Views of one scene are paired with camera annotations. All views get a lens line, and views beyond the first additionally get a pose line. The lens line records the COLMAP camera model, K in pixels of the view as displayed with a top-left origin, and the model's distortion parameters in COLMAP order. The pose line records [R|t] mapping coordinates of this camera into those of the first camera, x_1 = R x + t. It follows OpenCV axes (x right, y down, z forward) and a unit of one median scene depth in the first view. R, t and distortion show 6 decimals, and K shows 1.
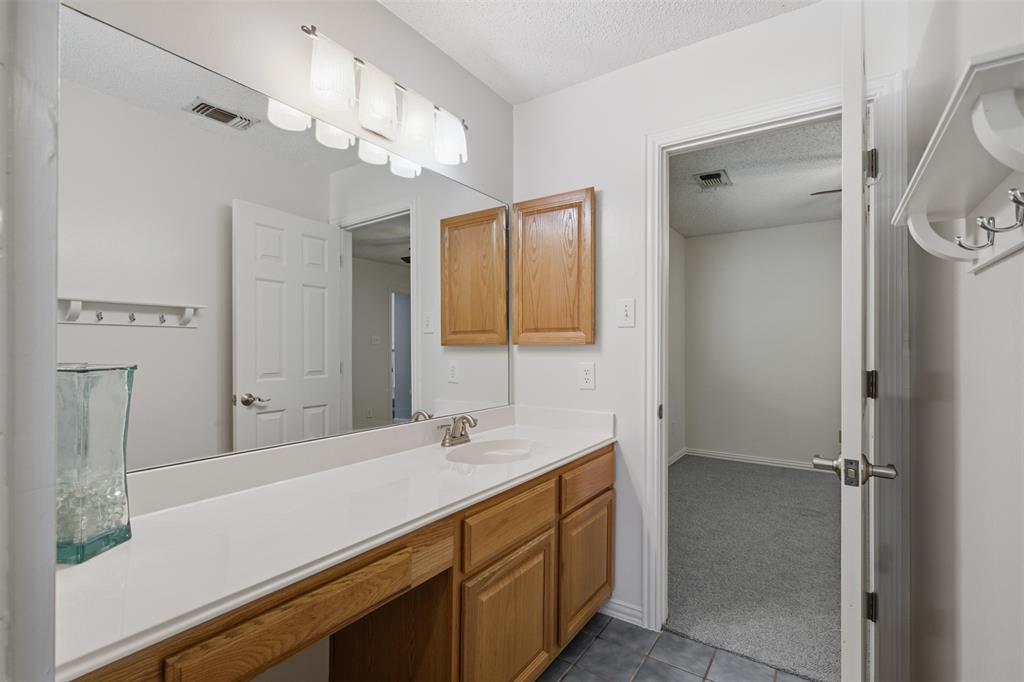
lens RADIAL K [[468.4, 0, 509.5], [0, 468.4, 348.2], [0, 0, 1]] dist [0.000527, 0.001052]
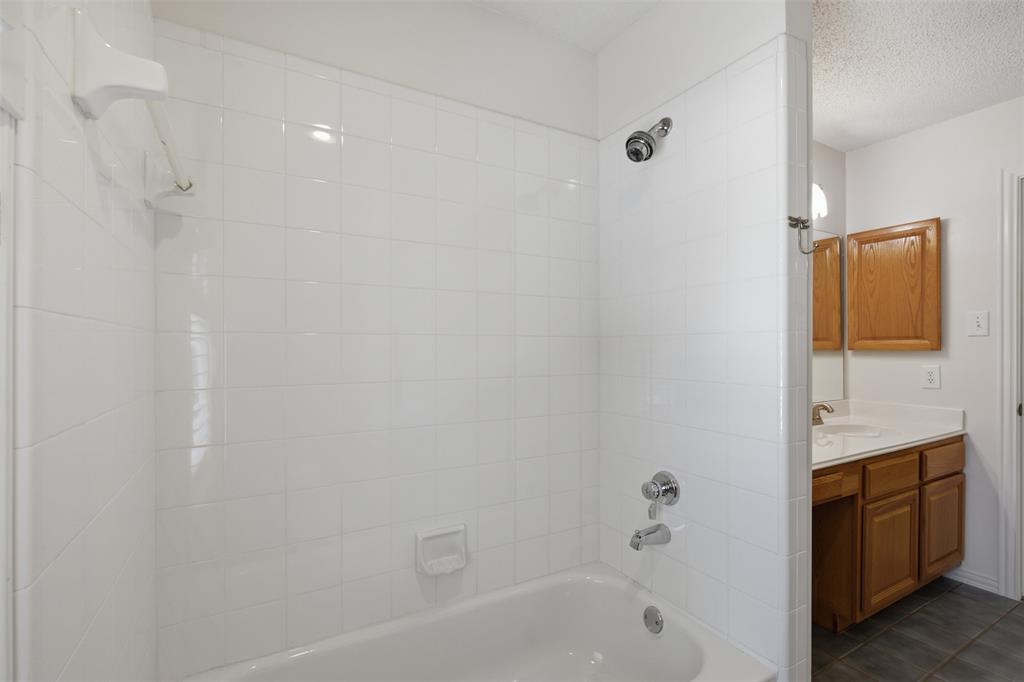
lens RADIAL K [[468.4, 0, 509.5], [0, 468.4, 348.2], [0, 0, 1]] dist [0.000527, 0.001052]
pose [[0.898161, -0.001064, -0.439666, -0.275848], [0.003409, 0.999984, 0.004543, -0.023171], [0.439654, -0.005579, 0.898150, -0.542586]]
